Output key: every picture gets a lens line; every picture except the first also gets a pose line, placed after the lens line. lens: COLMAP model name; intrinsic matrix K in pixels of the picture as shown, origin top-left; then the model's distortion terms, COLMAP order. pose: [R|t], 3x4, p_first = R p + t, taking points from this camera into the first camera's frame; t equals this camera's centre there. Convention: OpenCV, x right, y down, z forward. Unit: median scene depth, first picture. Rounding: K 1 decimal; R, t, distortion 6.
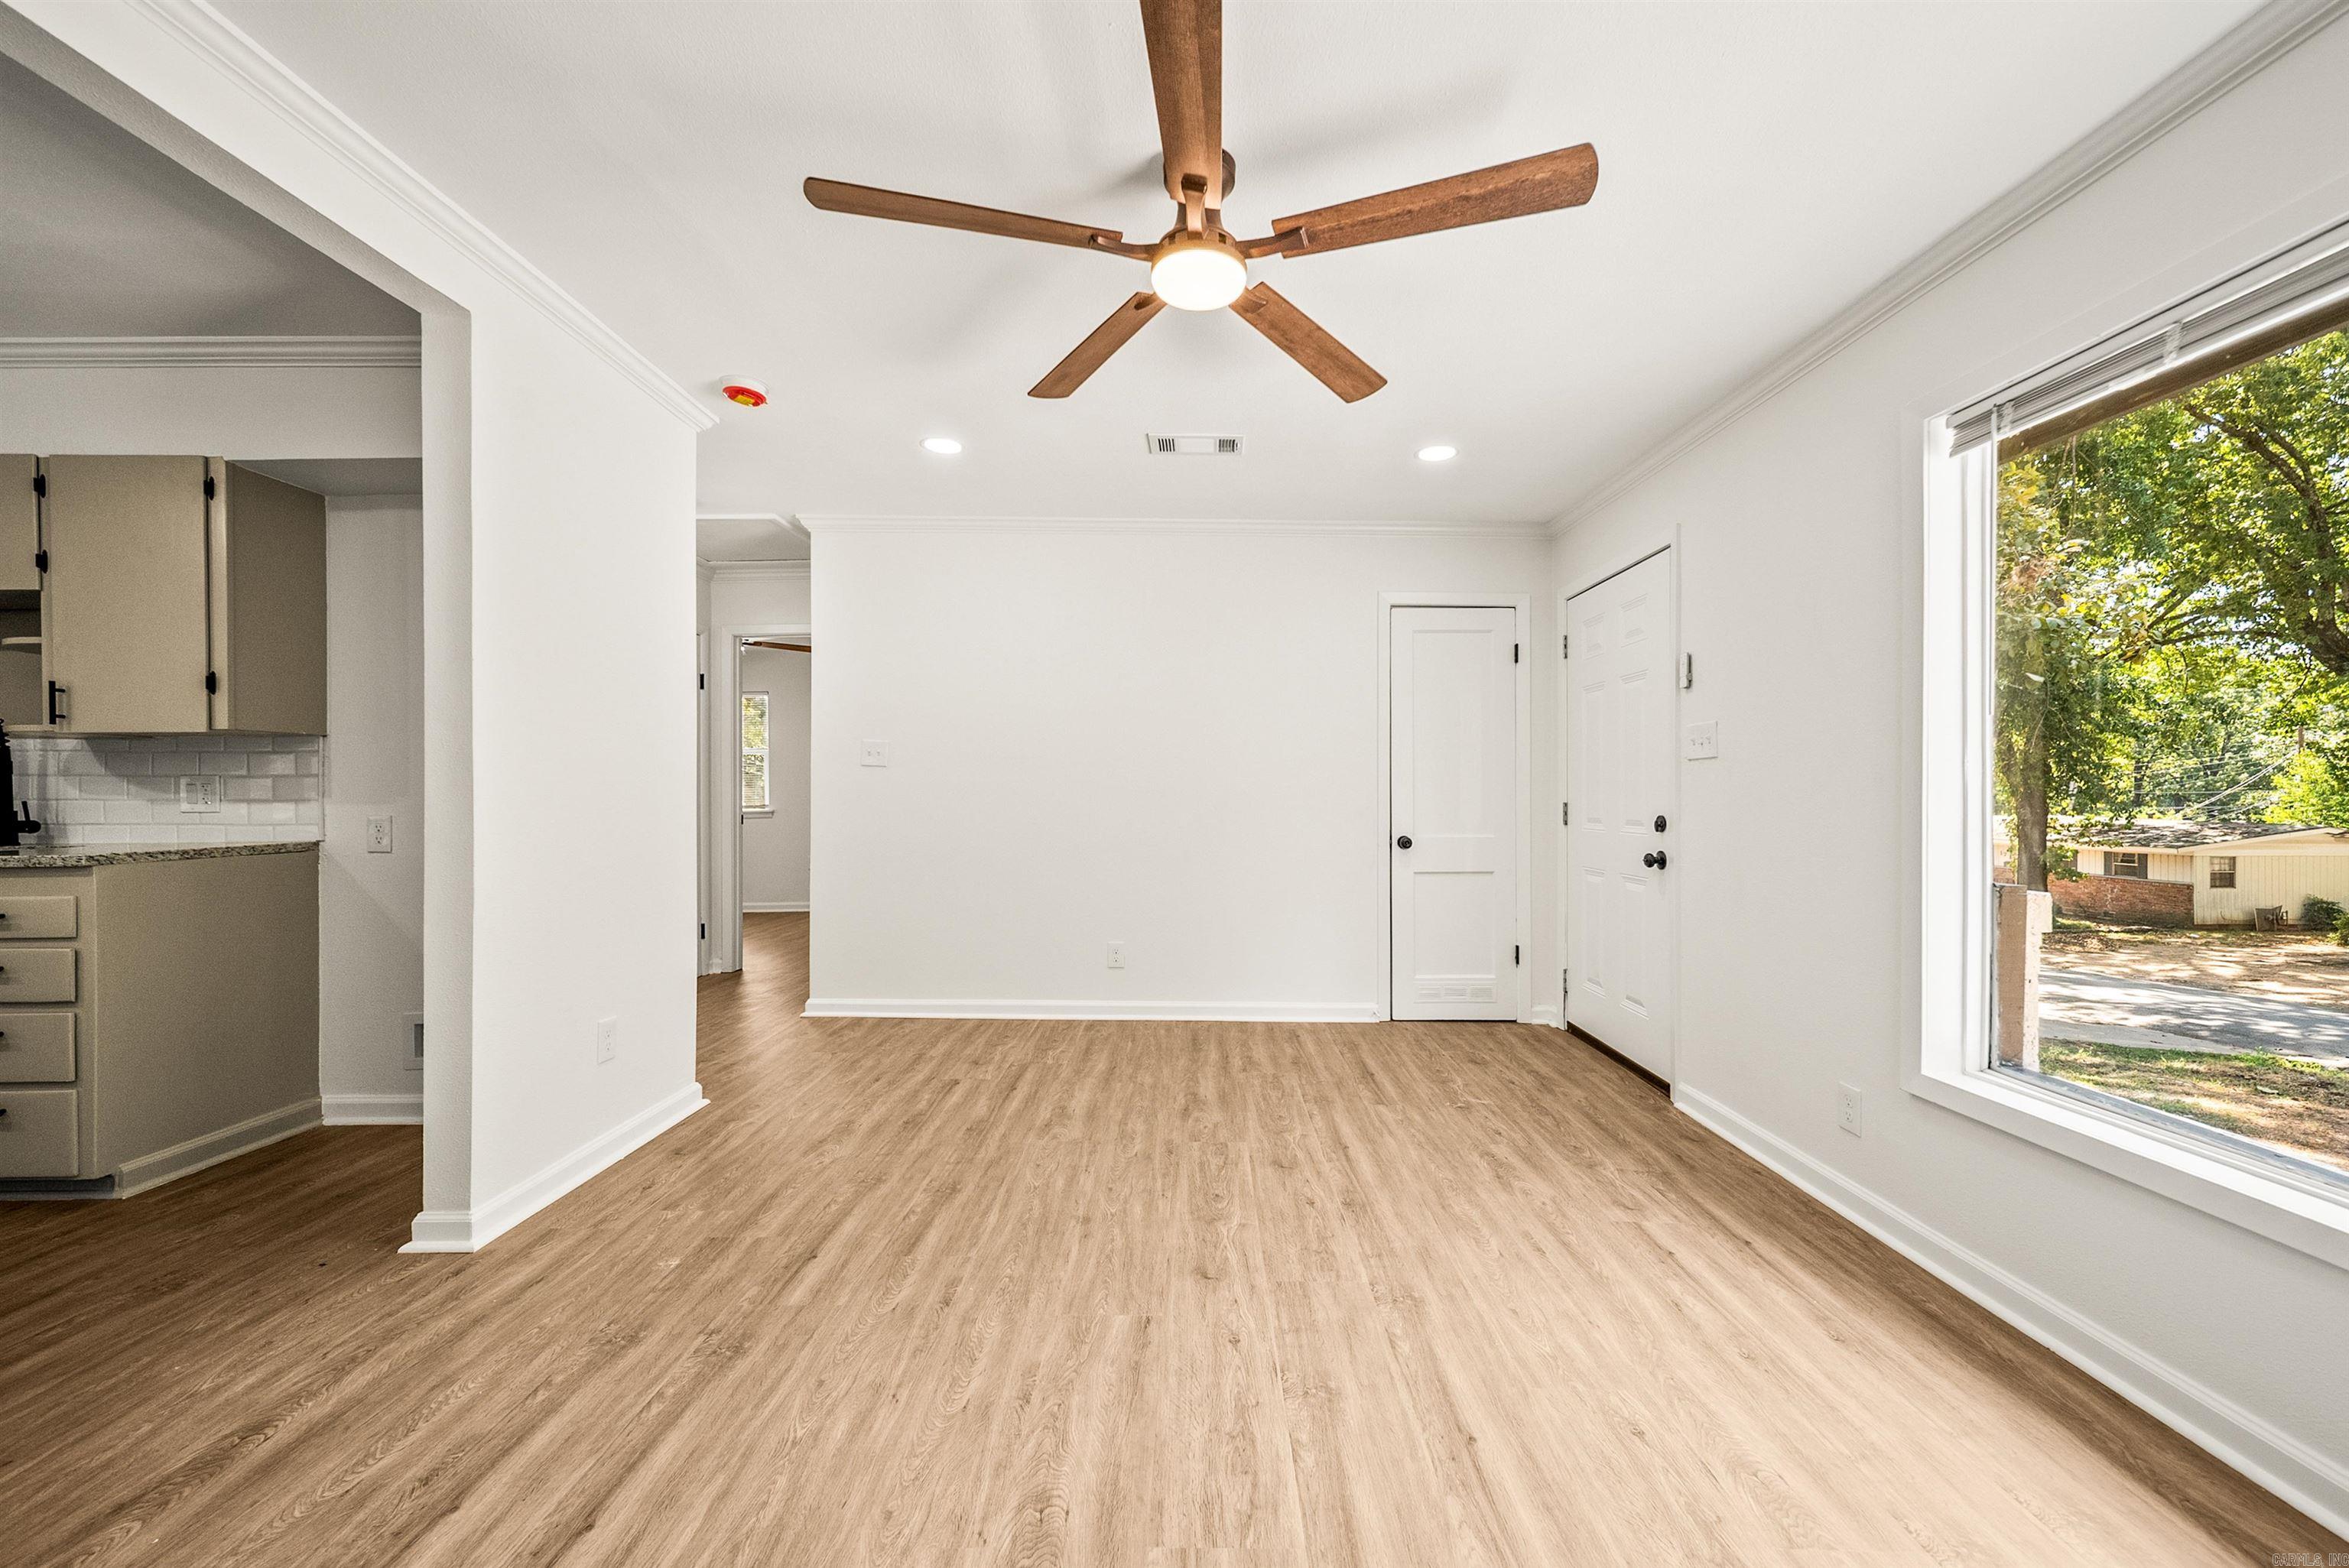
lens RADIAL K [[910.6, 0, 1192.8], [0, 910.6, 799.2], [0, 0, 1]] dist [0.008850, -0.002438]
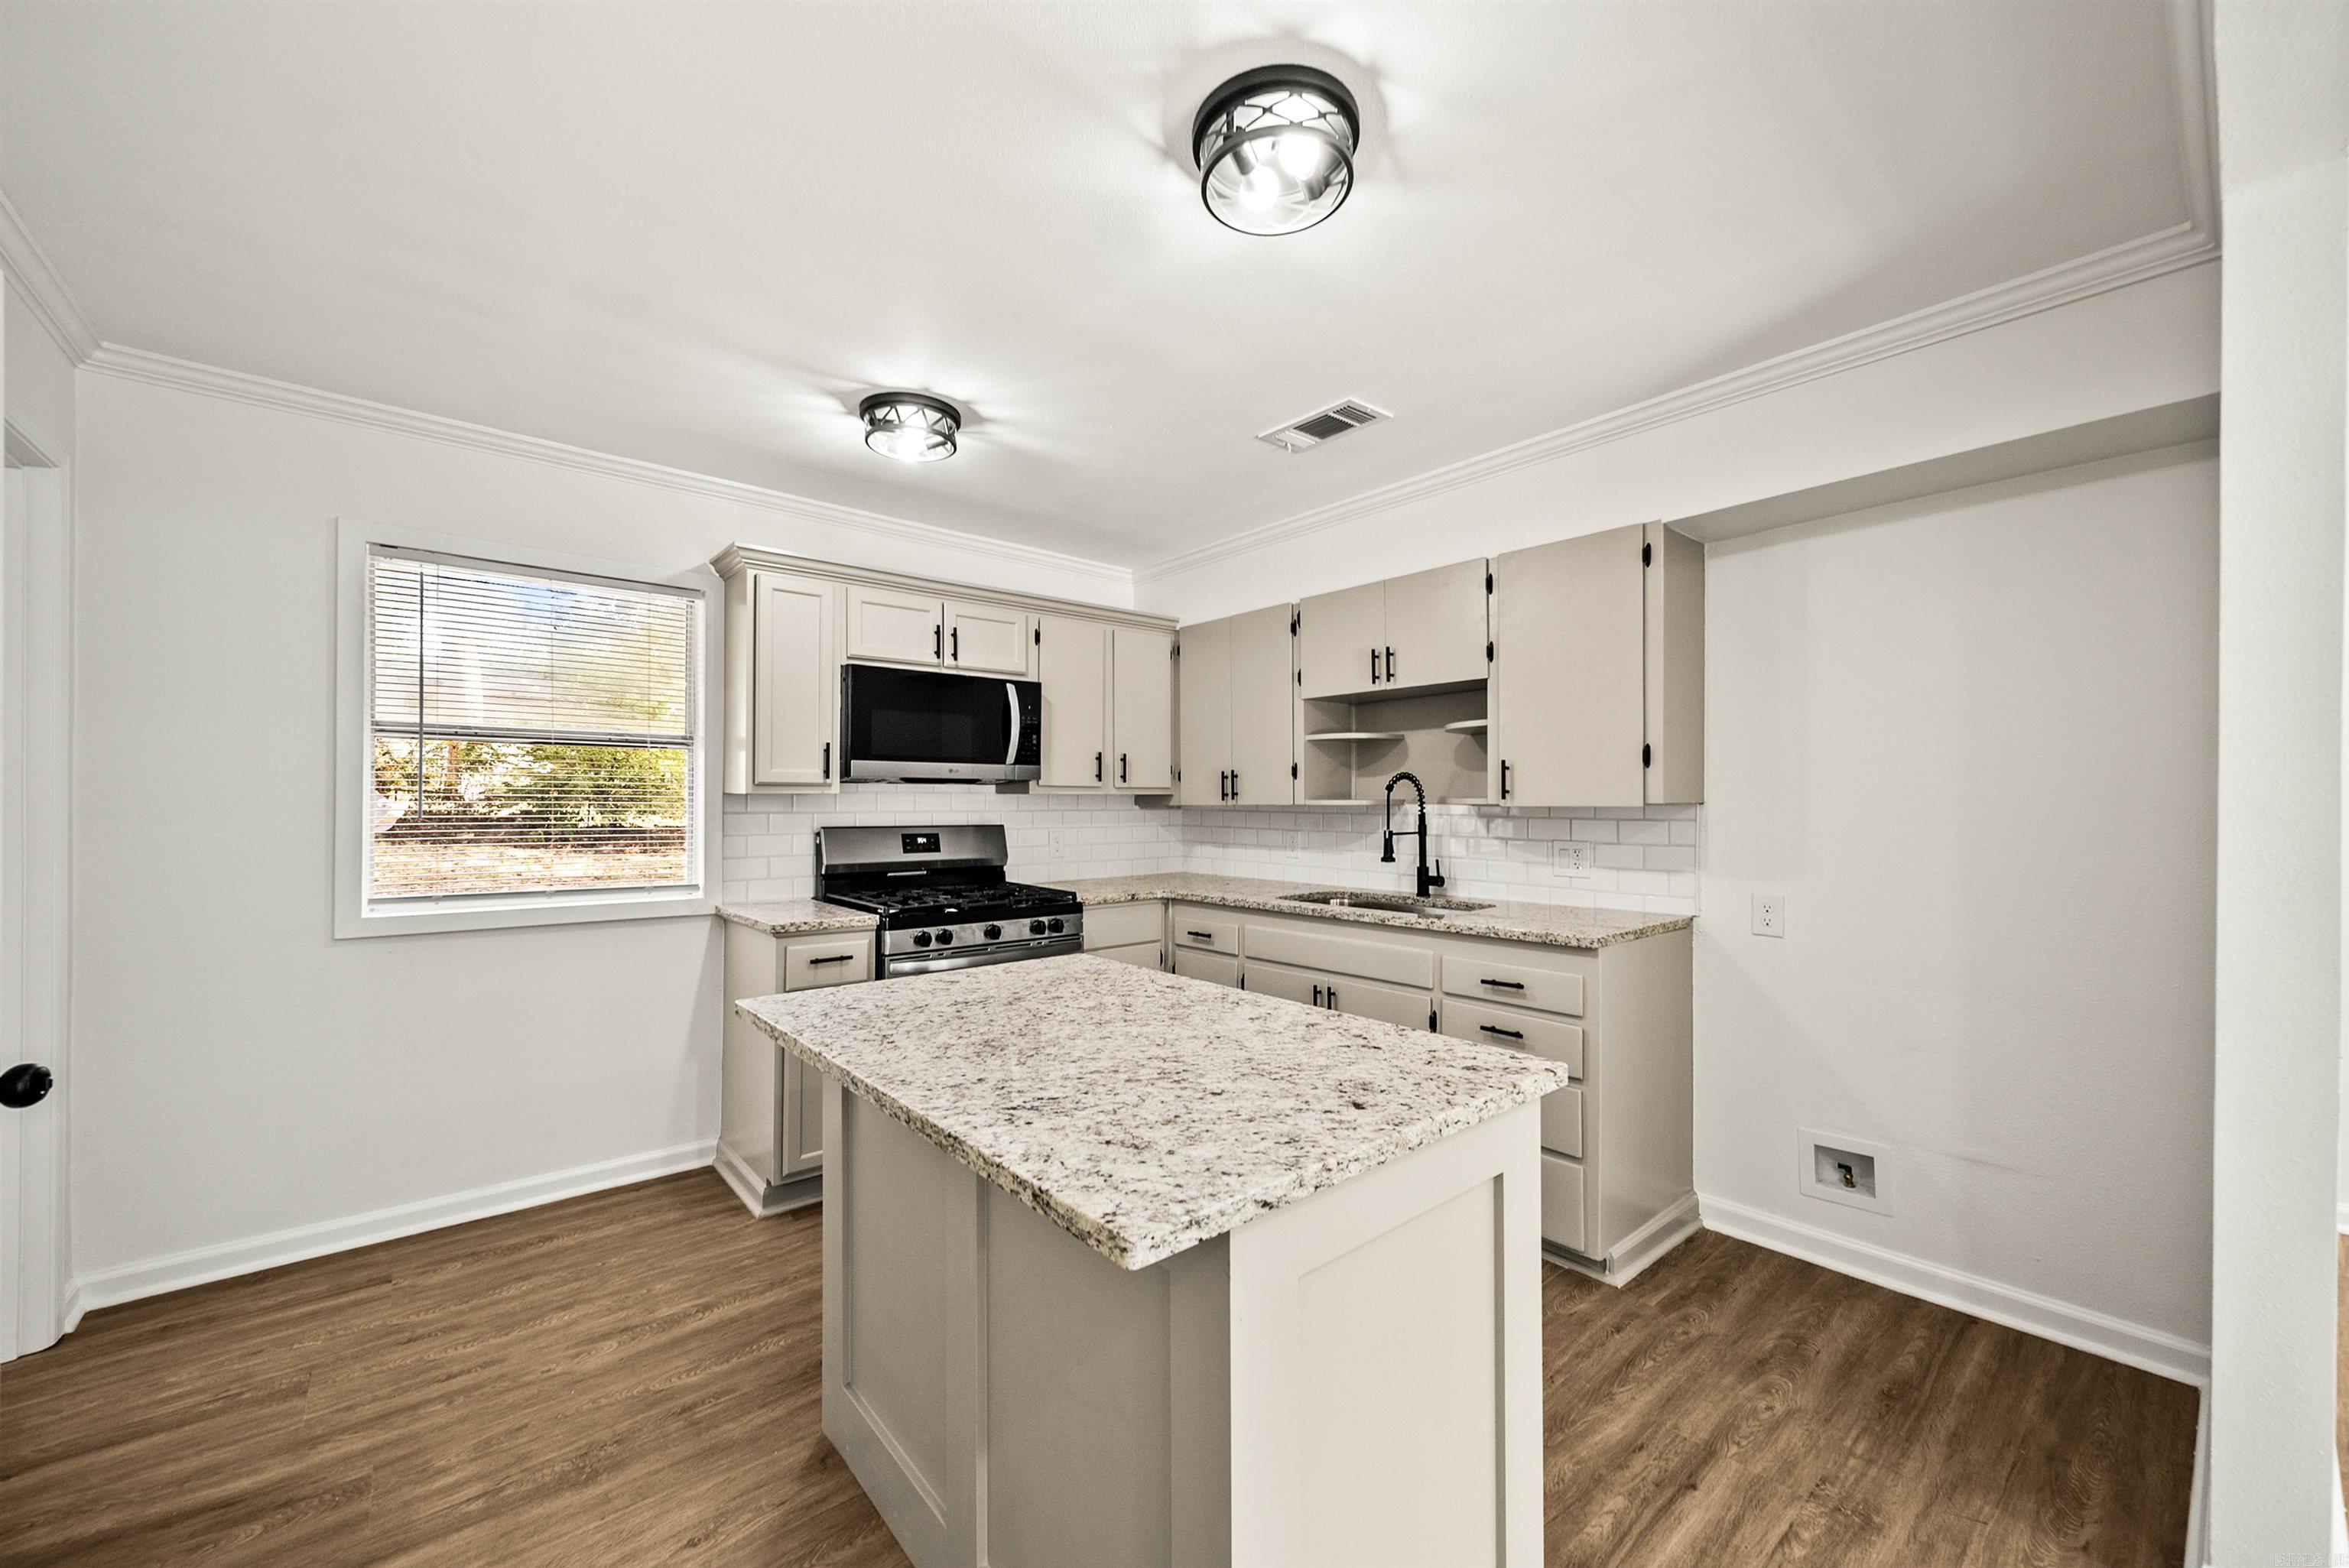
lens RADIAL K [[915.0, 0, 1191.3], [0, 915.0, 794.5], [0, 0, 1]] dist [0.005147, -0.000151]
pose [[0.658015, -0.001065, -0.753004, -0.655656], [-0.006987, 0.999947, -0.007520, -0.075035], [0.752972, 0.010210, 0.657973, 0.003333]]
